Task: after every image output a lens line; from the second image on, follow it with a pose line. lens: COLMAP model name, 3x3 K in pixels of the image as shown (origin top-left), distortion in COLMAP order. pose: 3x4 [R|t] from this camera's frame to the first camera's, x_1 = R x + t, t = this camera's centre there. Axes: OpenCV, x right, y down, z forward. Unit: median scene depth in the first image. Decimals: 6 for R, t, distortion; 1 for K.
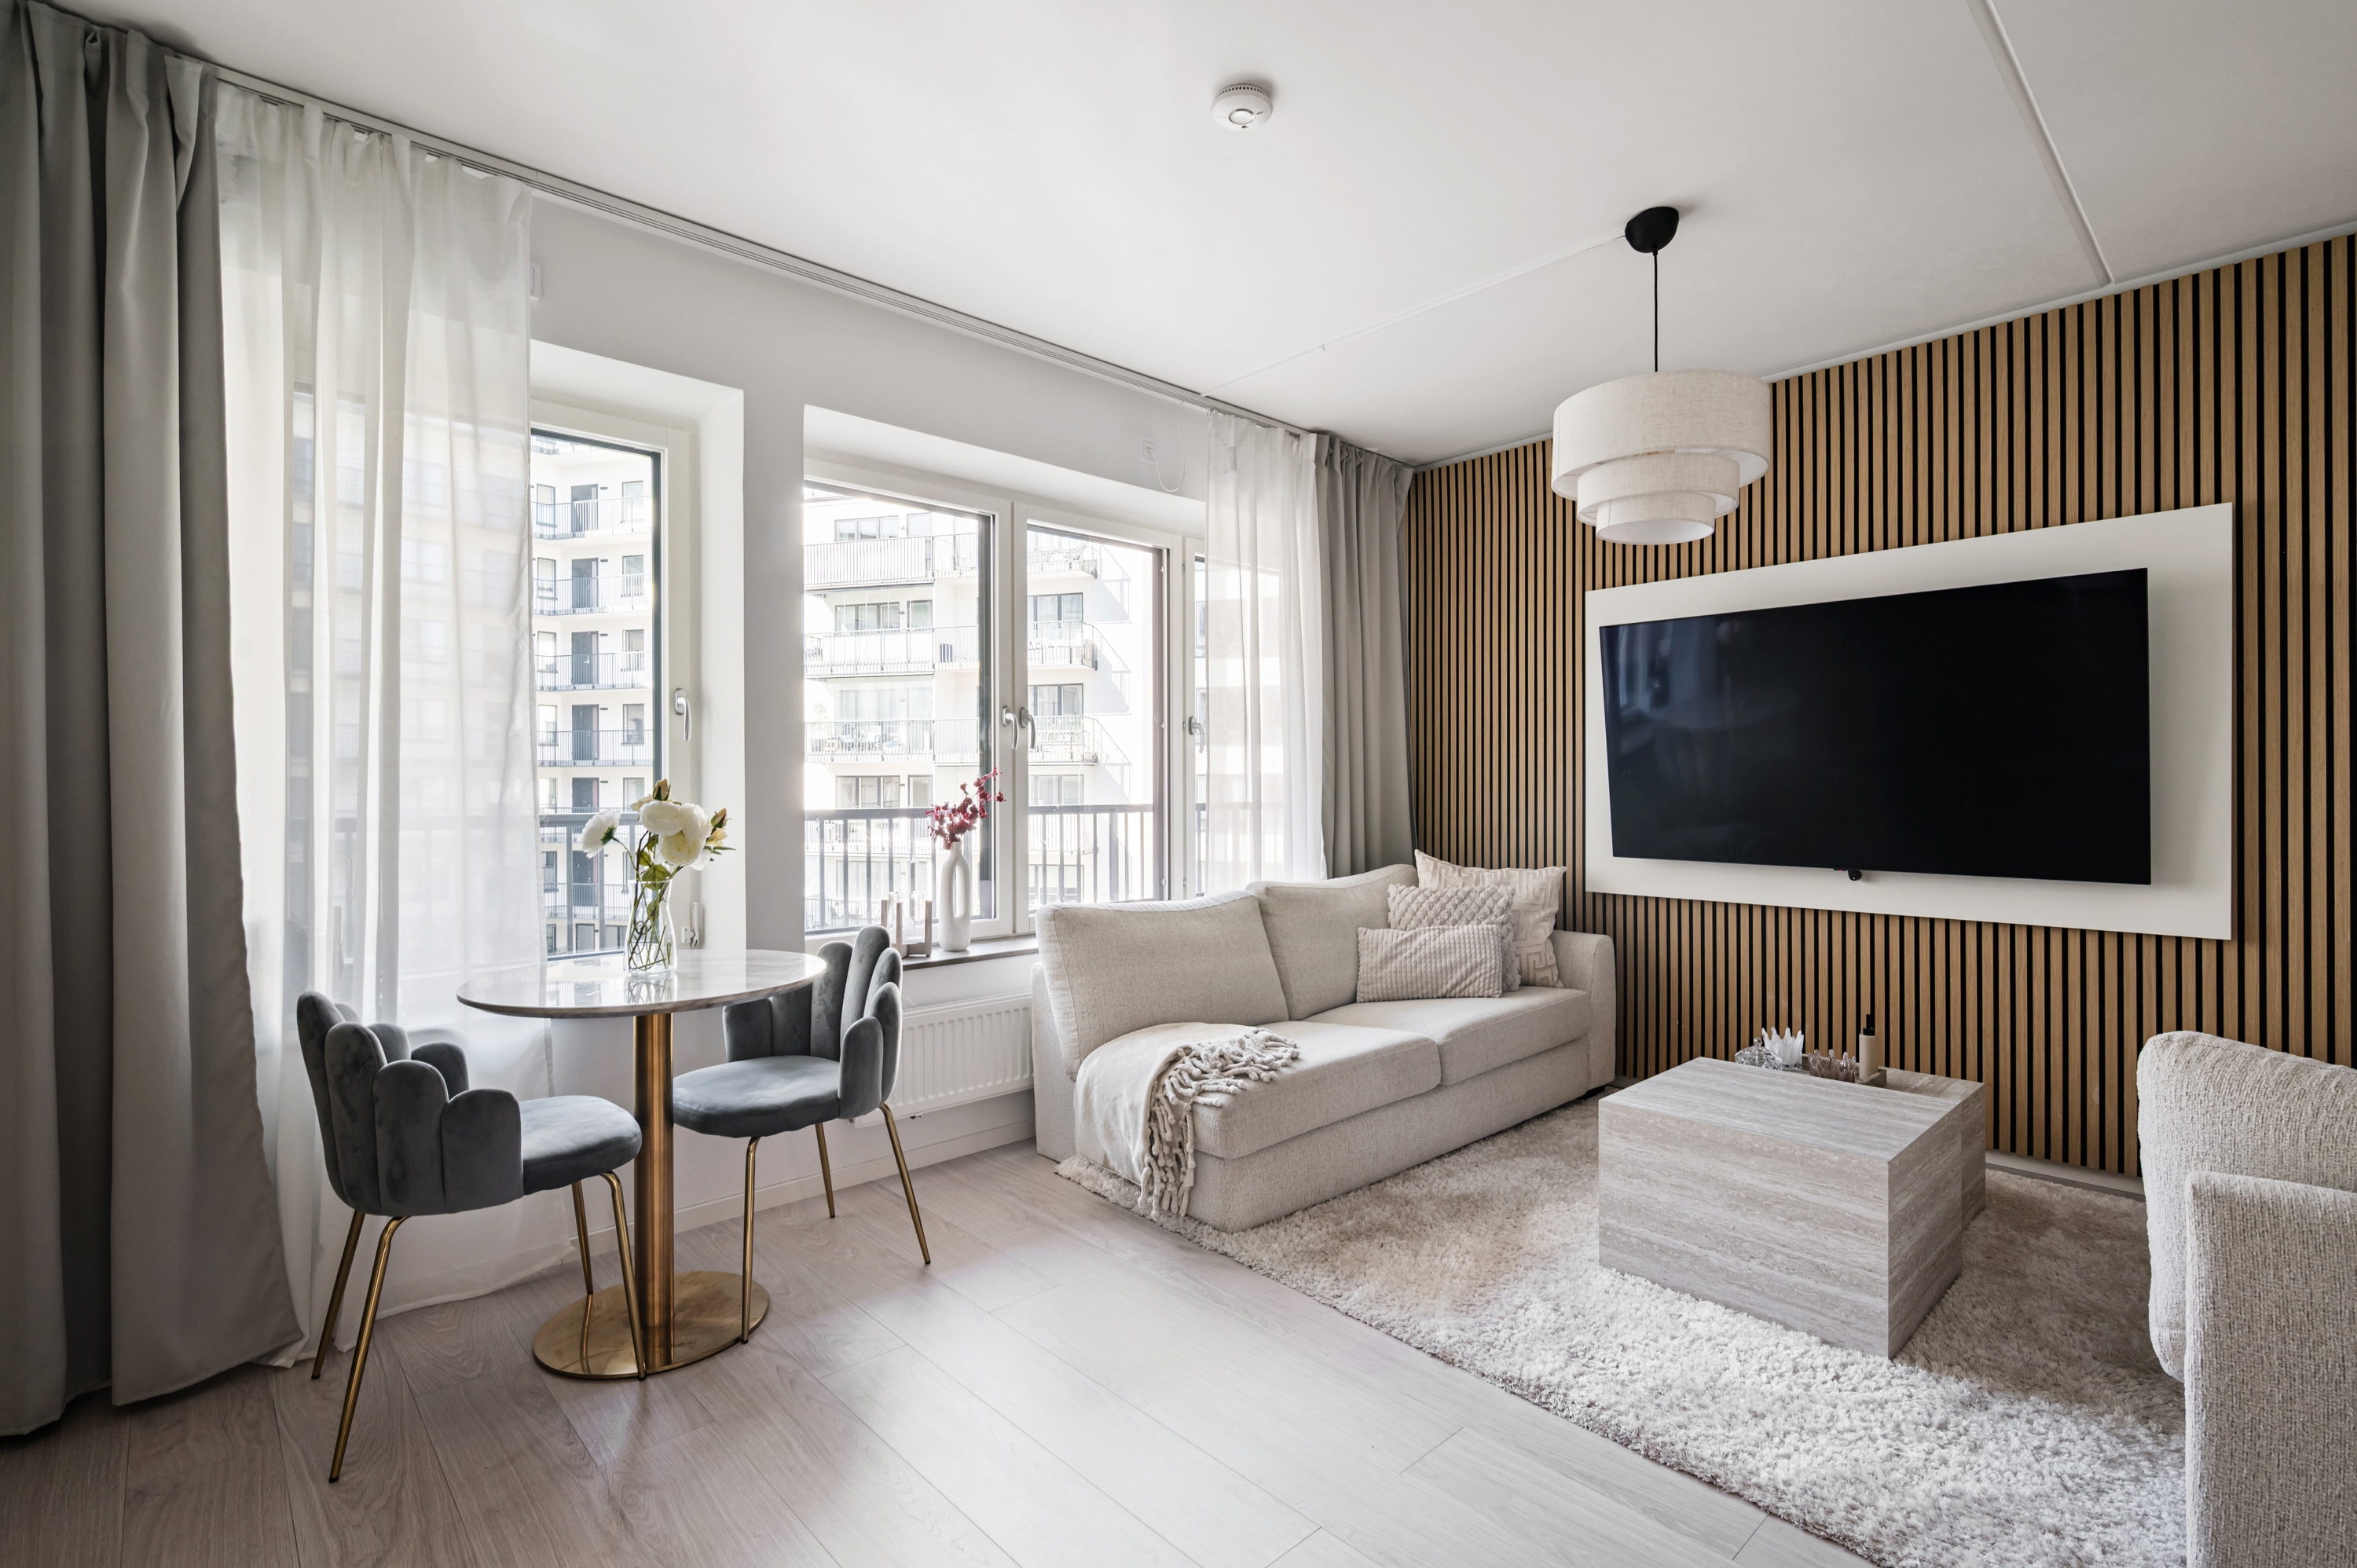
lens RADIAL K [[1083.9, 0, 1162.9], [0, 1083.9, 792.7], [0, 0, 1]] dist [0.004116, -0.000480]
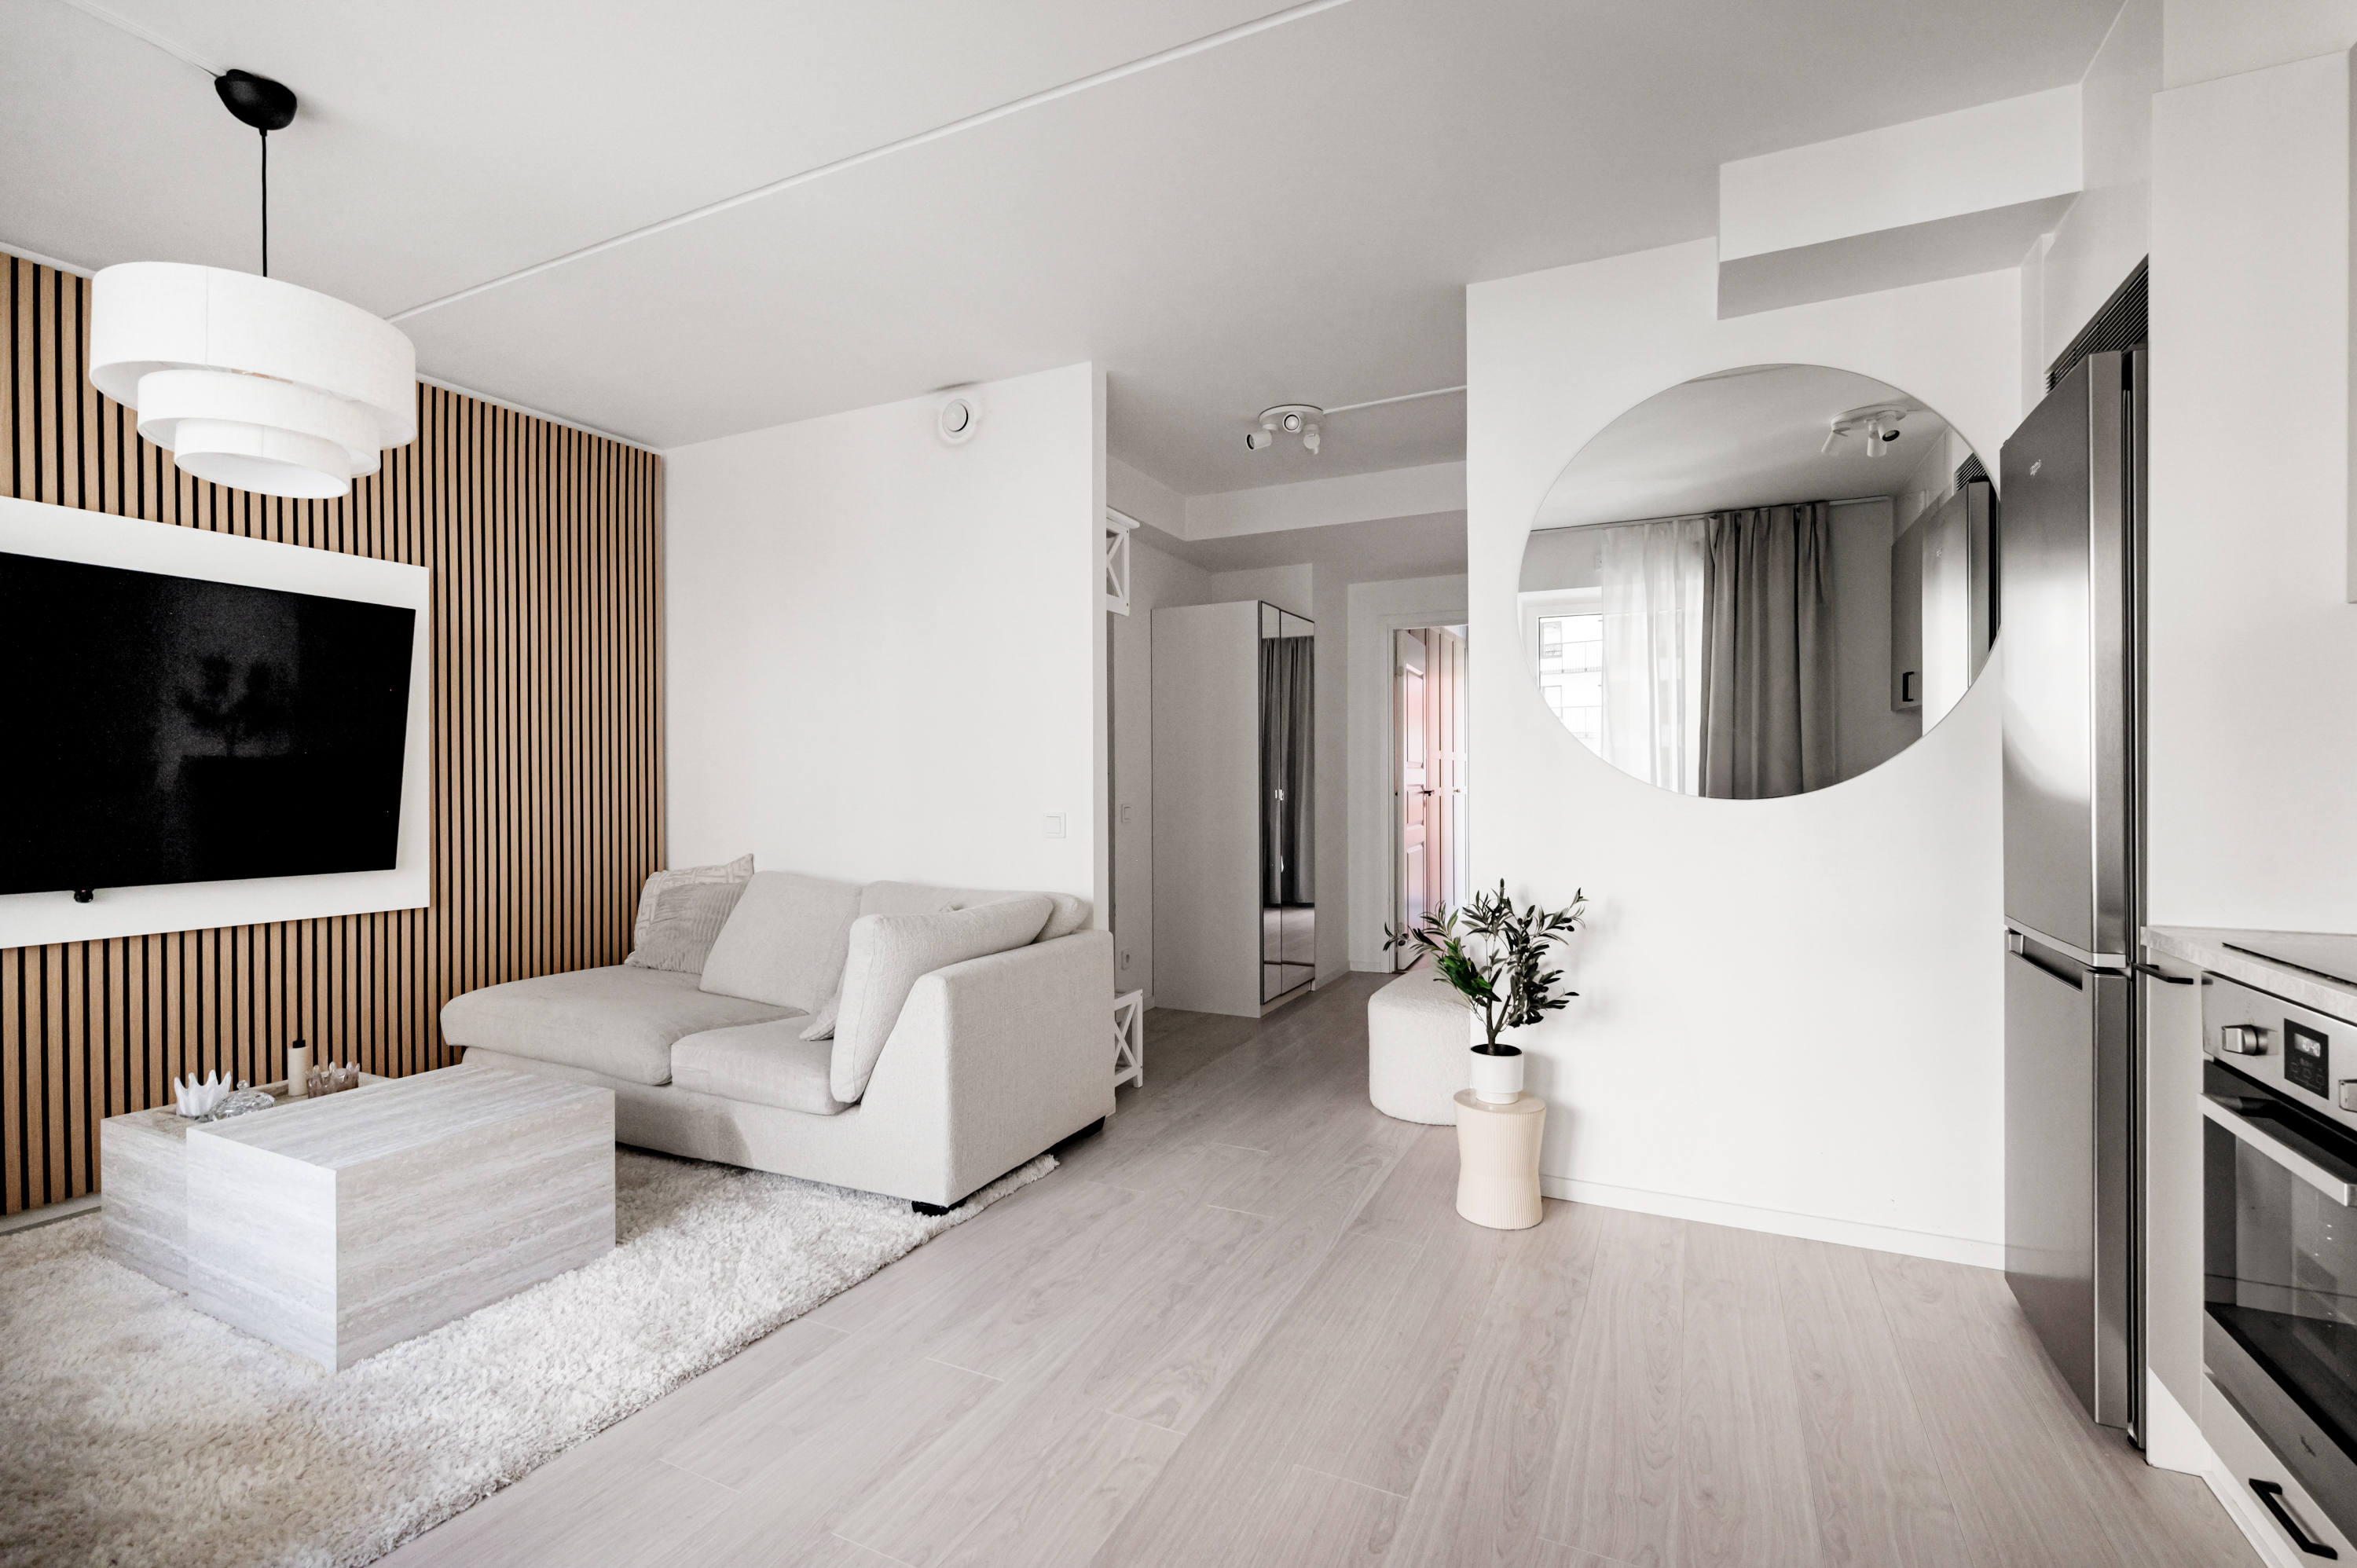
lens RADIAL K [[1083.9, 0, 1184.6], [0, 1083.9, 775.7], [0, 0, 1]] dist [0.004116, -0.000480]
pose [[-0.378963, 0.009361, 0.925365, -0.467692], [0.011720, 0.999917, -0.005316, -0.001656], [-0.925338, 0.008830, -0.379041, 0.558289]]
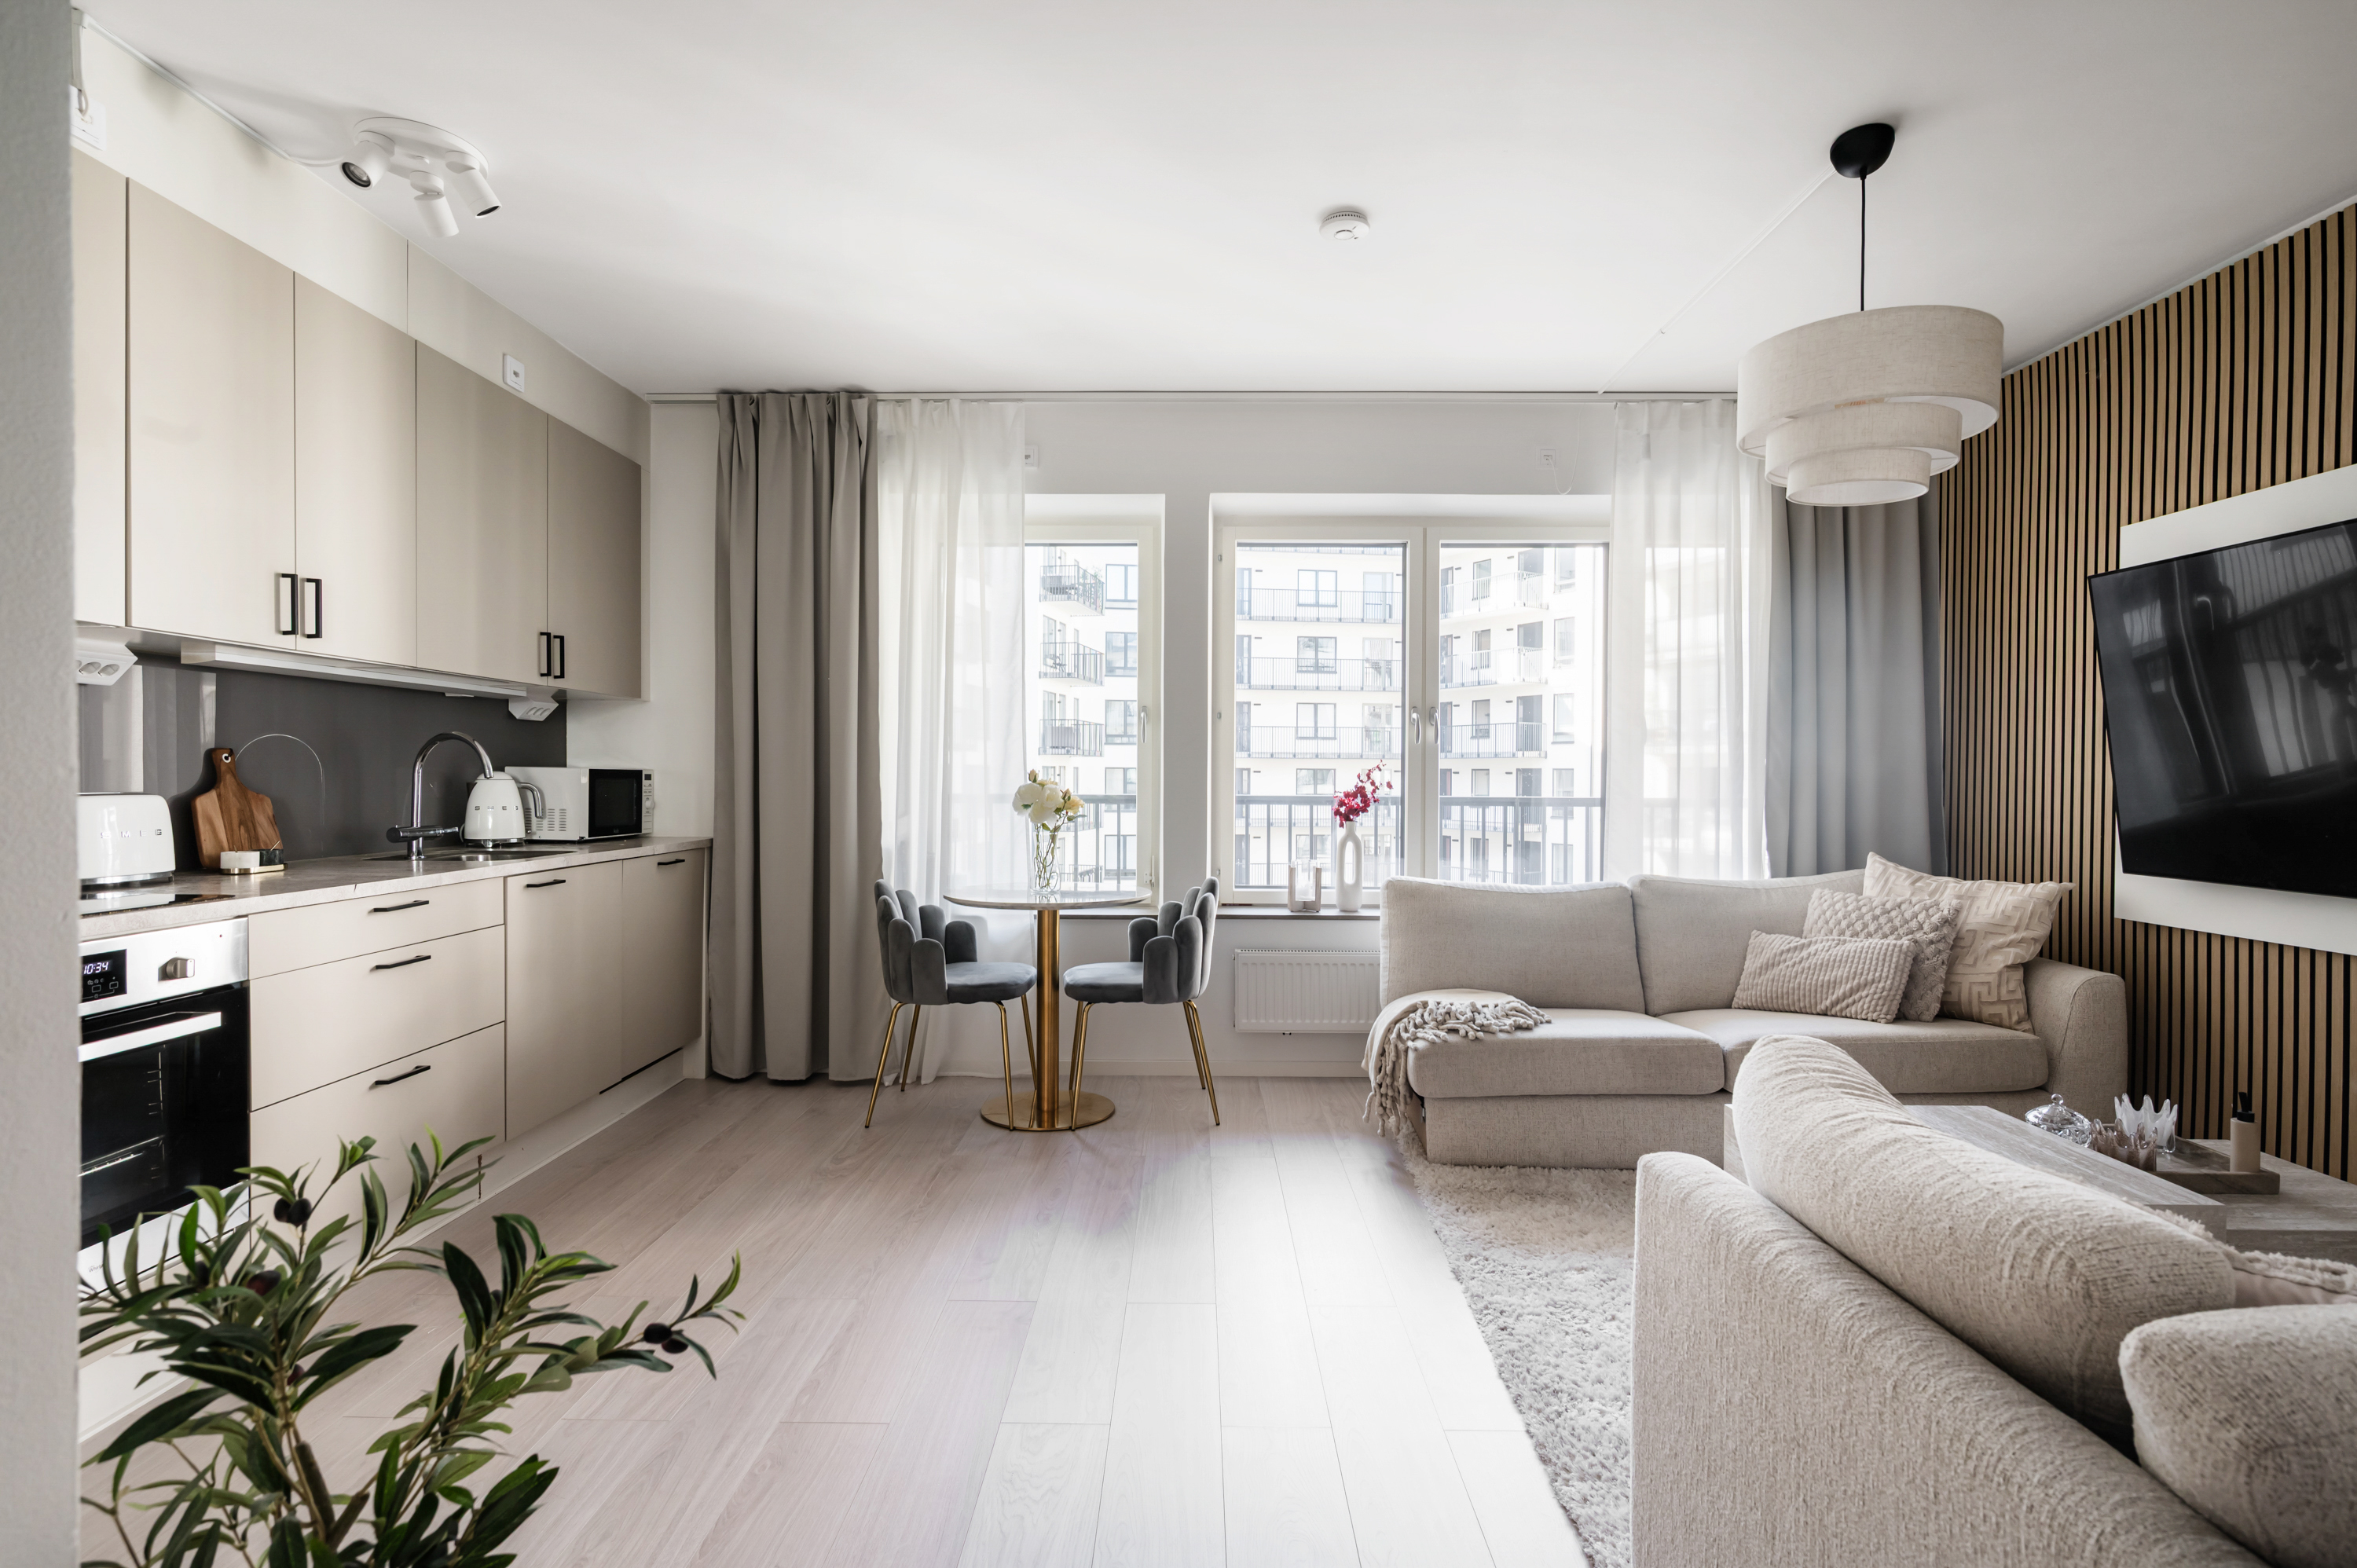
lens RADIAL K [[1129.2, 0, 1177.7], [0, 1129.2, 789.8], [0, 0, 1]] dist [0.000834, -0.000494]
pose [[0.726089, 0.015687, -0.687422, 0.574427], [-0.012766, 0.999875, 0.009334, 0.001453], [0.687483, 0.001999, 0.726198, -0.048318]]
